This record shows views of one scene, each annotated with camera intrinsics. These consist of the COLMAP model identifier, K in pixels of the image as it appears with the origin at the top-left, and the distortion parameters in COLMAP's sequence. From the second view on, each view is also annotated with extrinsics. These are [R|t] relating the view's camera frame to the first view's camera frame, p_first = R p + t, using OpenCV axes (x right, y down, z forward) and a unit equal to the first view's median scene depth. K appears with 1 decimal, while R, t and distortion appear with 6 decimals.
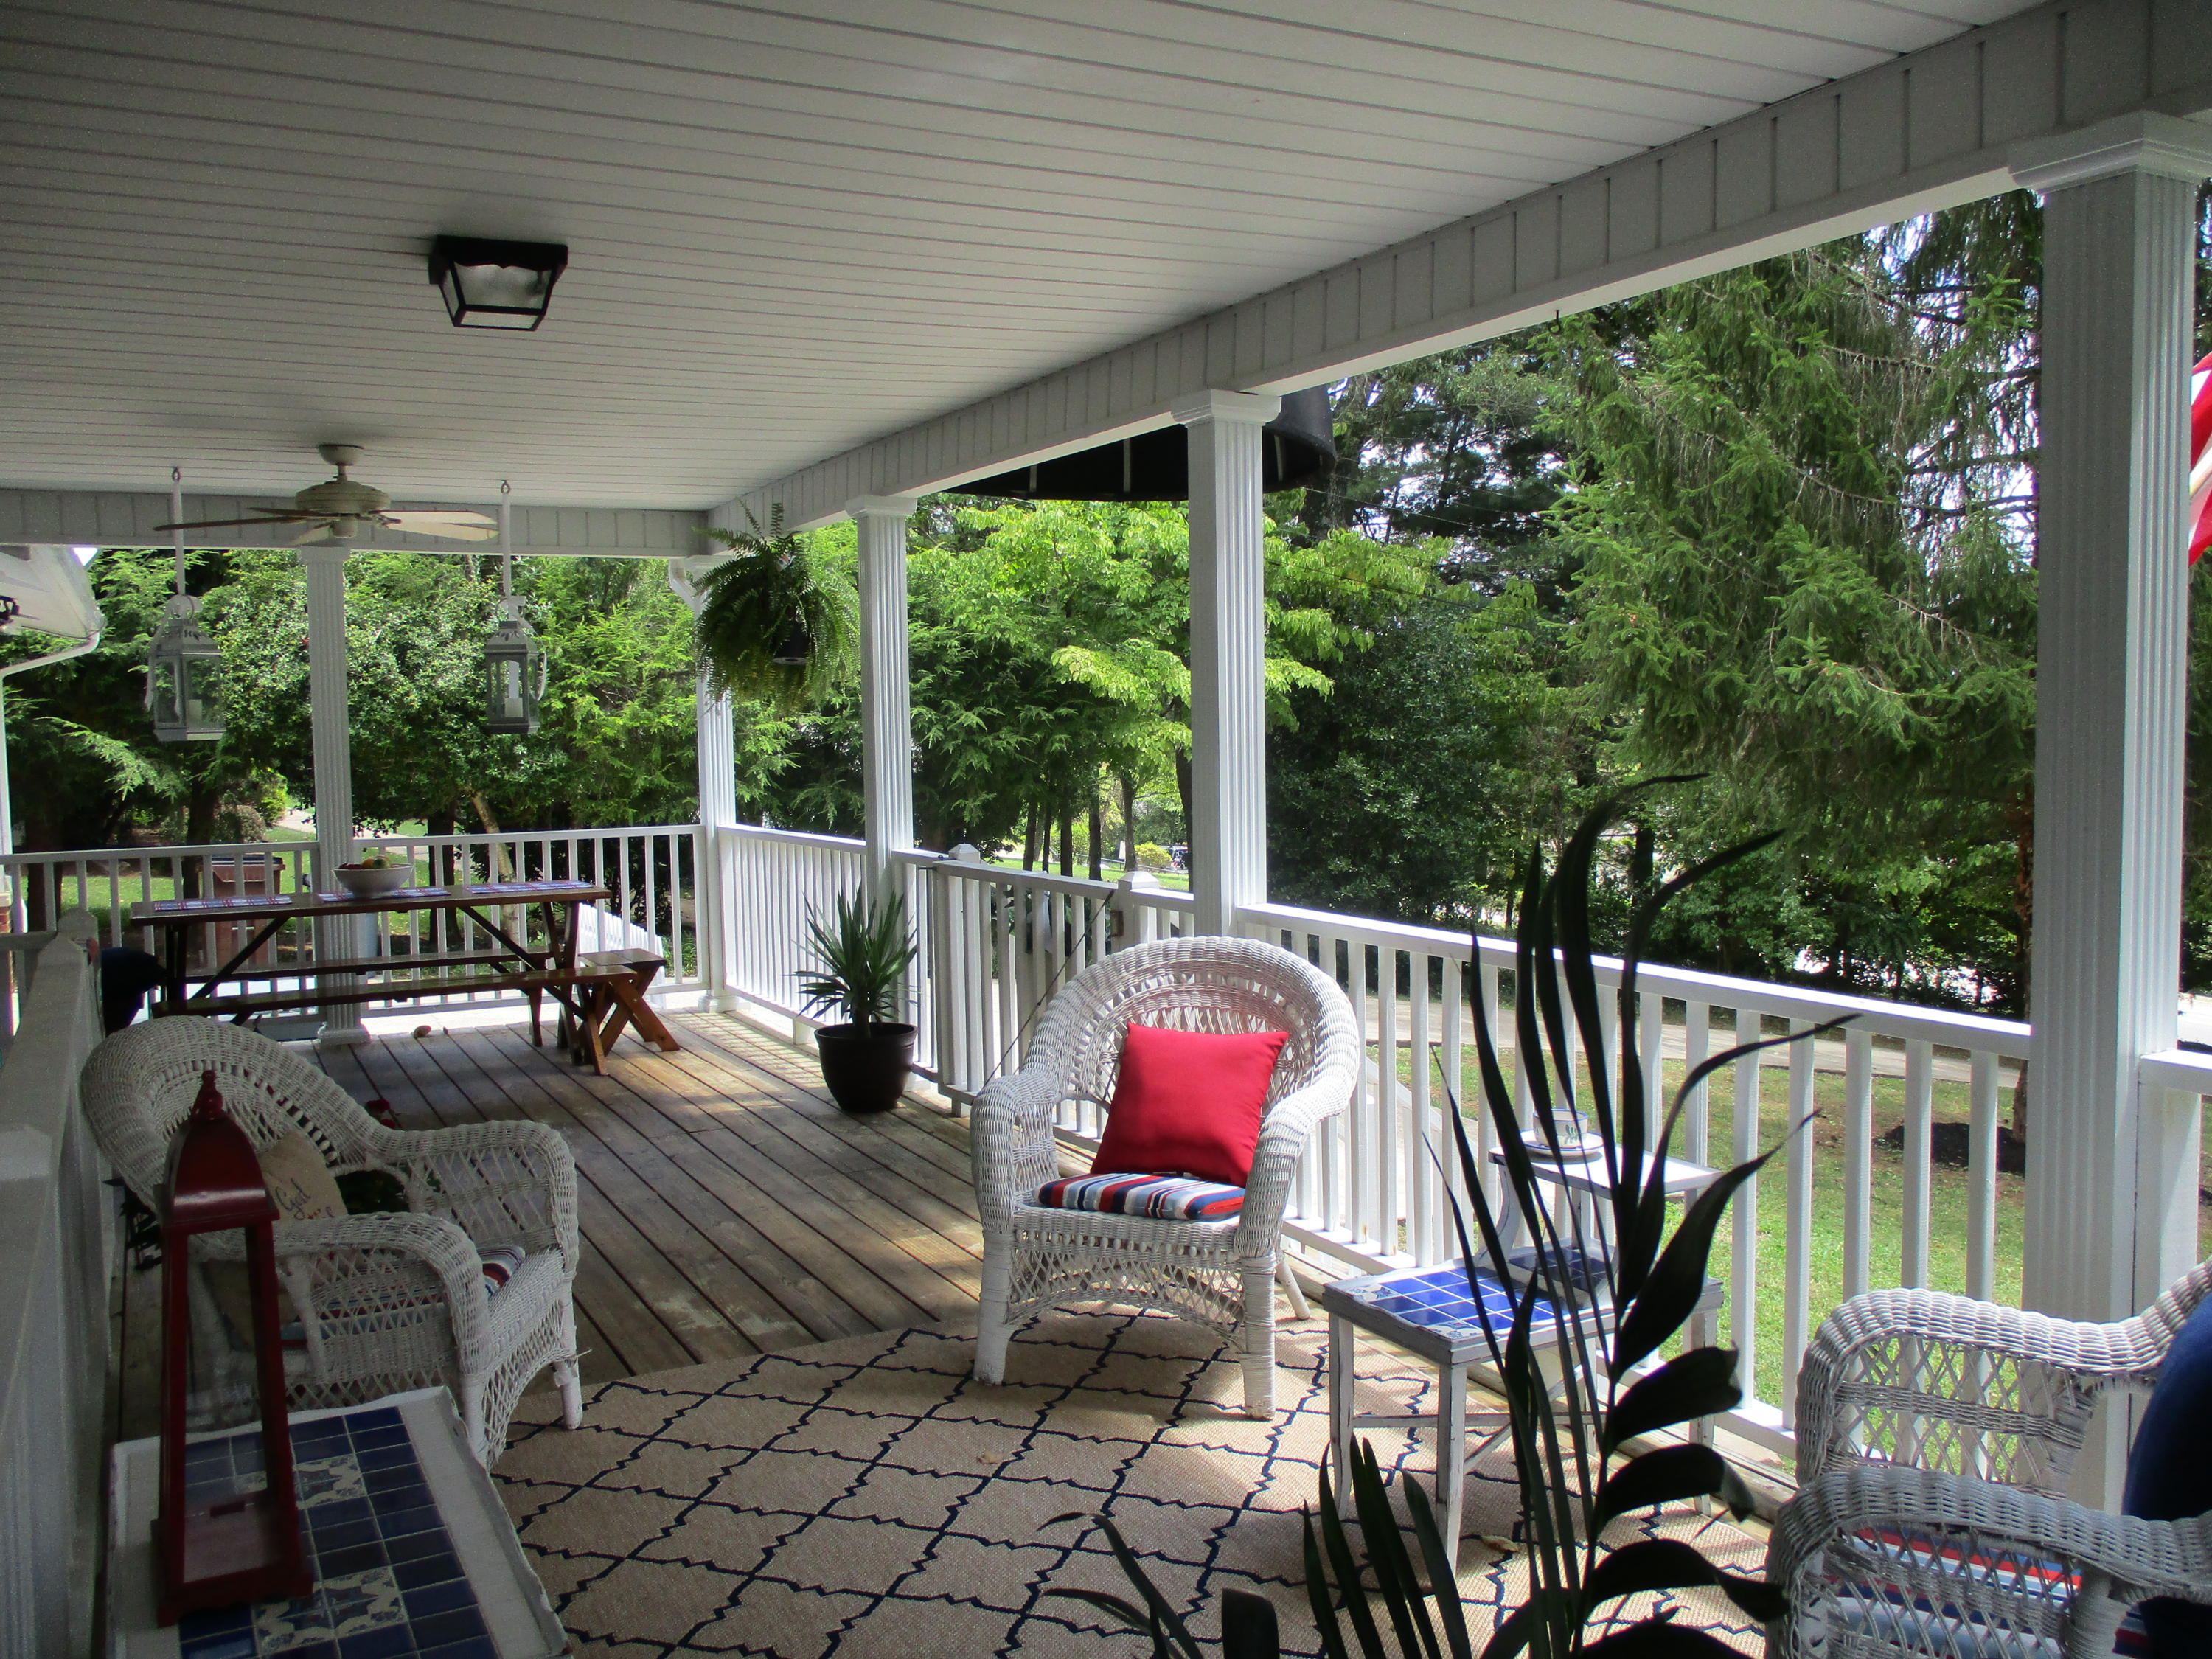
lens RADIAL K [[1894.1, 0, 1106.0], [0, 1894.1, 829.5], [0, 0, 1]] dist [0.003816, -0.027408]
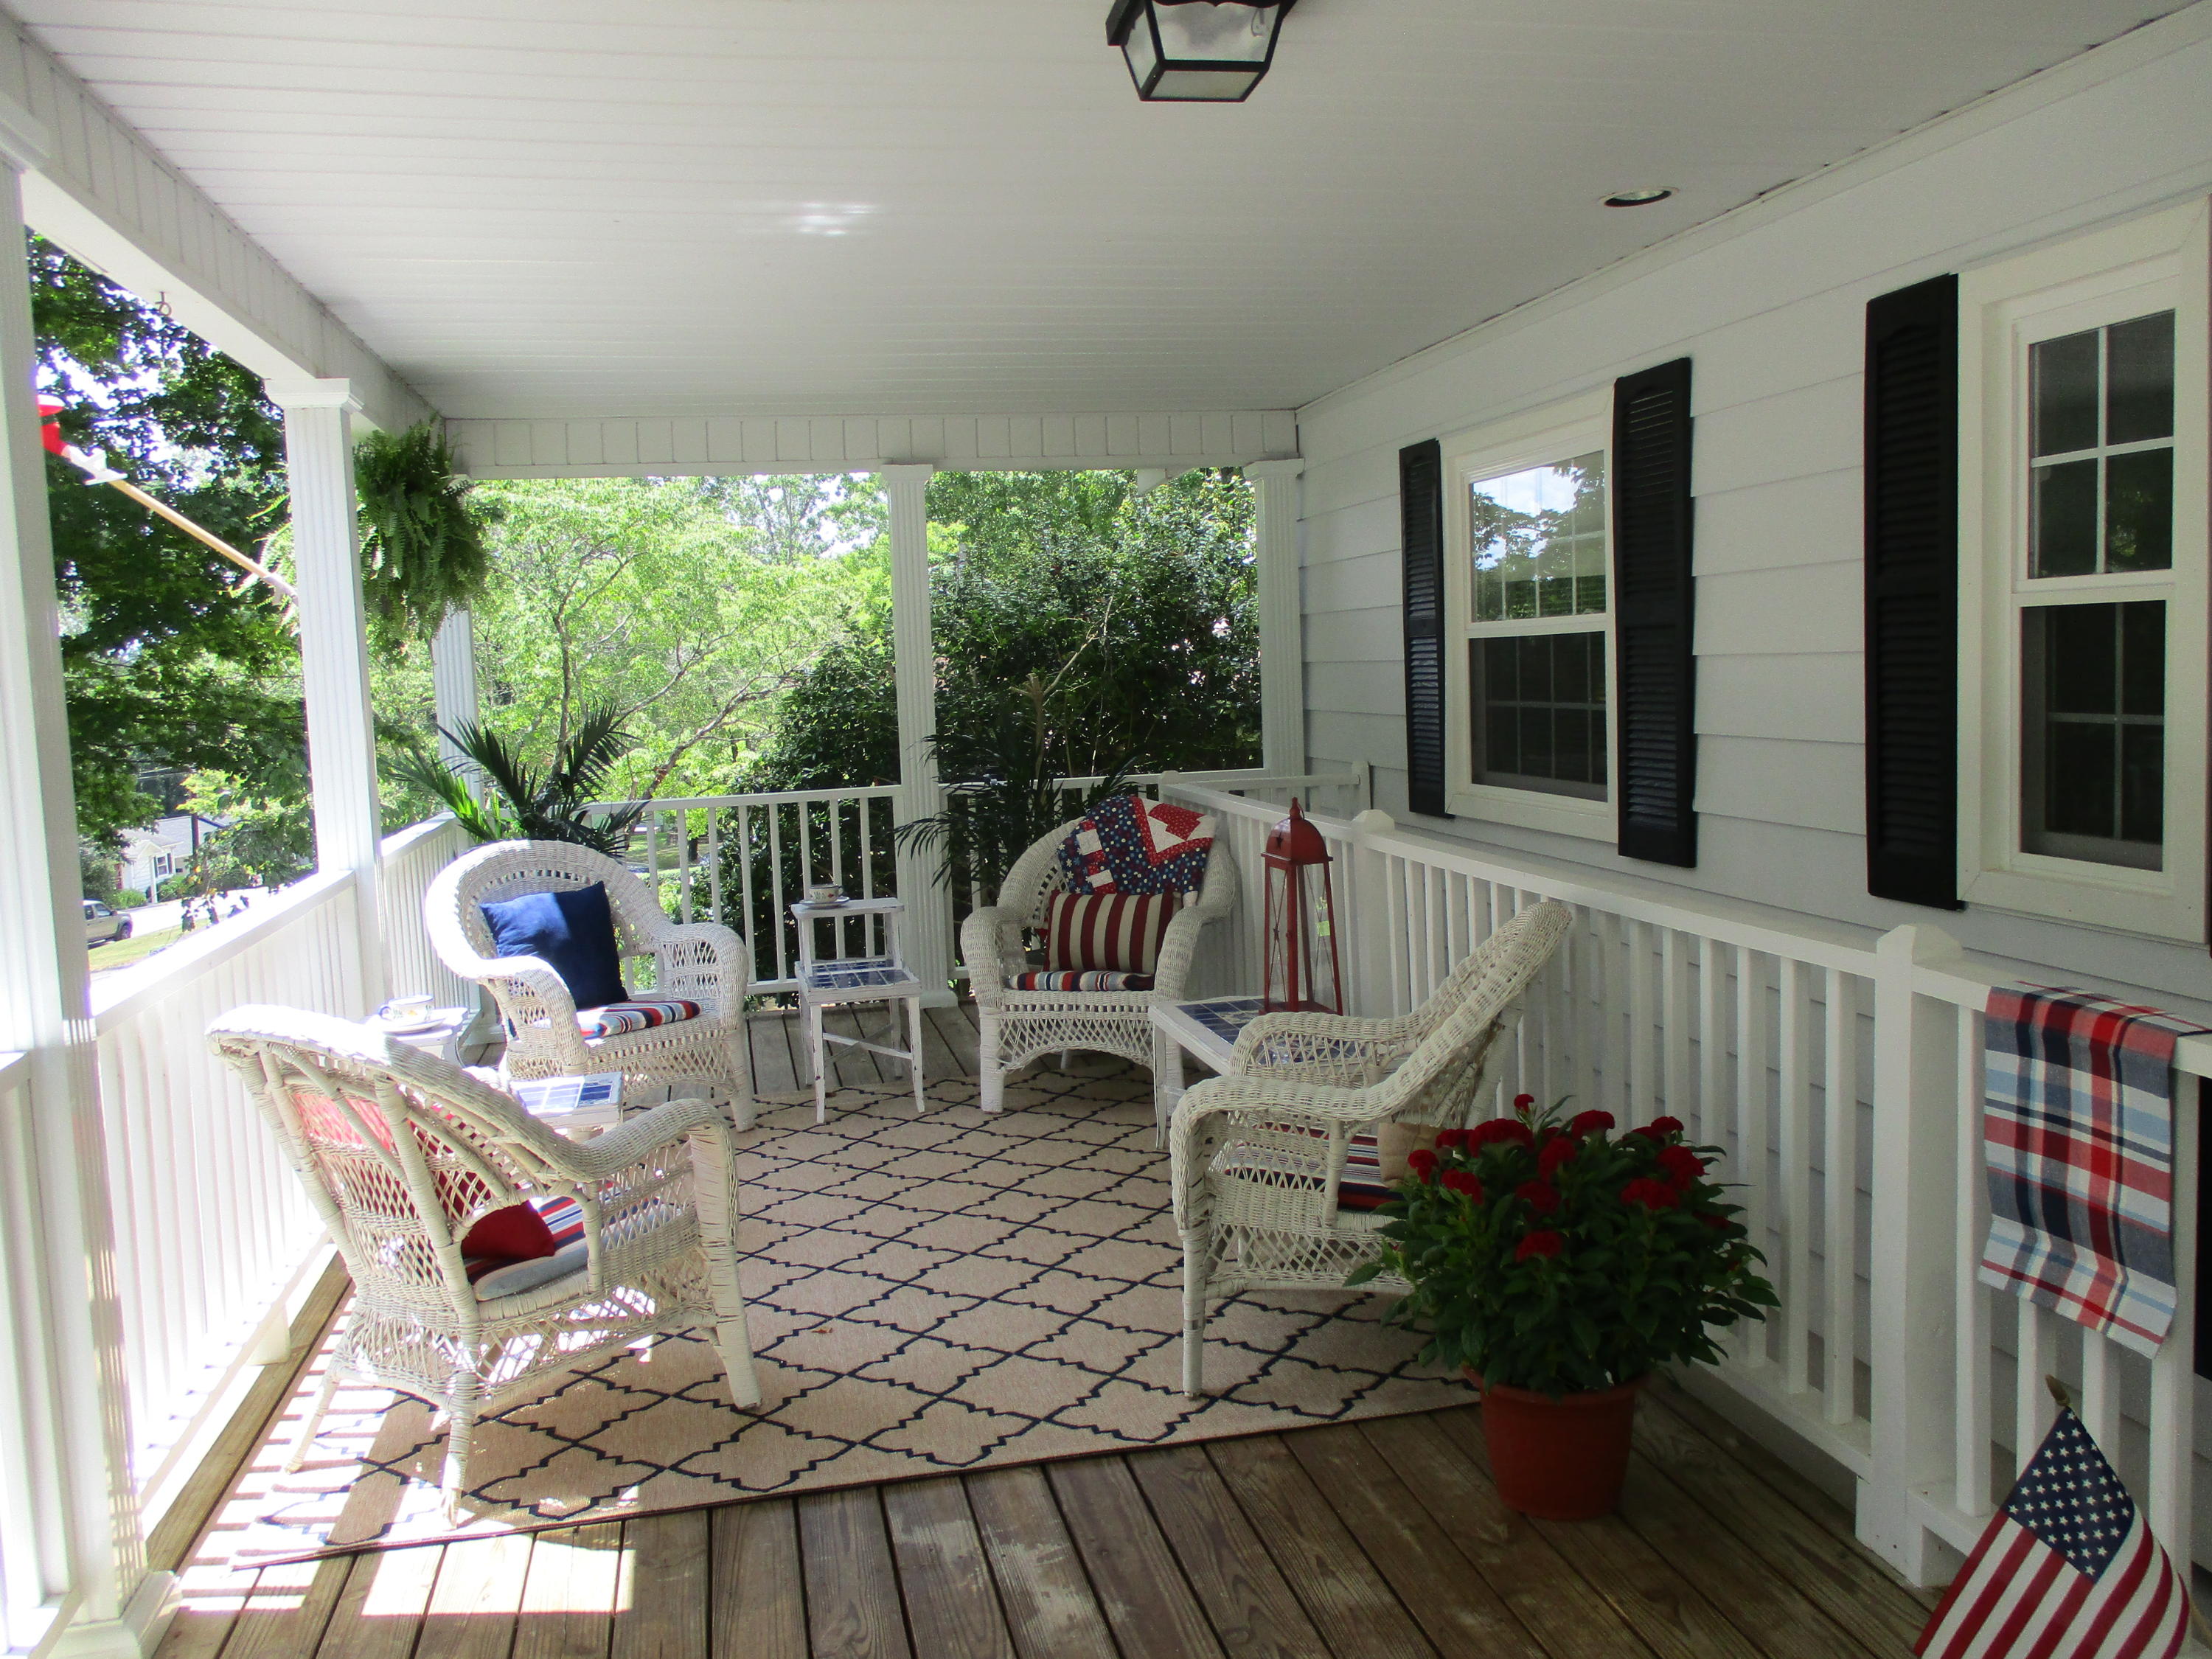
lens RADIAL K [[1894.1, 0, 1106.0], [0, 1894.1, 829.5], [0, 0, 1]] dist [0.003816, -0.027408]
pose [[-0.962367, 0.032117, 0.269847, -0.516200], [0.074603, 0.986064, 0.148699, -0.108799], [-0.261311, 0.163235, -0.951352, 1.909320]]
